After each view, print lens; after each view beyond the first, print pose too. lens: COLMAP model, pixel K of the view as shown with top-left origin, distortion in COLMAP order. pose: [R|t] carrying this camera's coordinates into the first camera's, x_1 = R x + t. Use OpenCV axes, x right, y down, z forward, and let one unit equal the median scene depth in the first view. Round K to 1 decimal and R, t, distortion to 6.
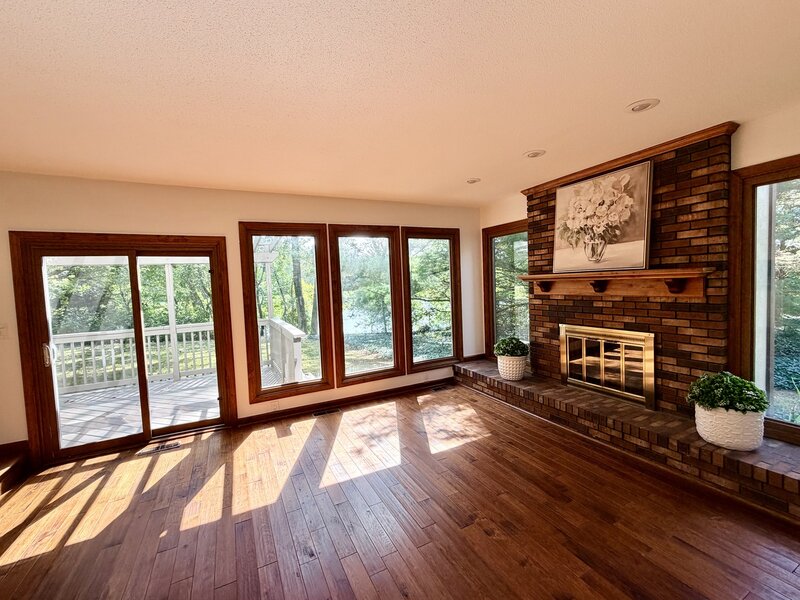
lens RADIAL K [[341.5, 0, 399.6], [0, 341.5, 300.5], [0, 0, 1]] dist [-0.004121, 0.000033]
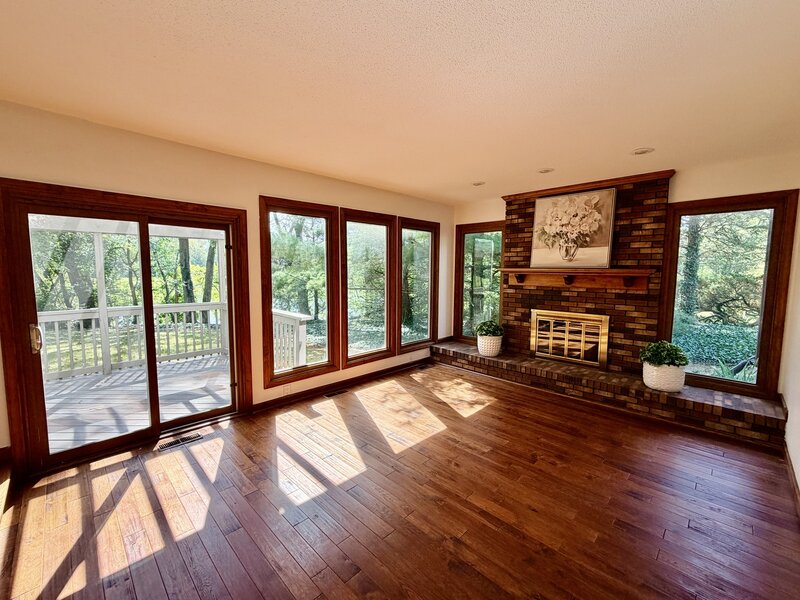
lens RADIAL K [[341.5, 0, 400.9], [0, 341.5, 299.7], [0, 0, 1]] dist [-0.004121, 0.000033]
pose [[0.946916, 0.020664, 0.320816, -0.441349], [-0.029713, 0.999286, 0.023335, 0.023363], [-0.320105, -0.031629, 0.946854, -0.020268]]
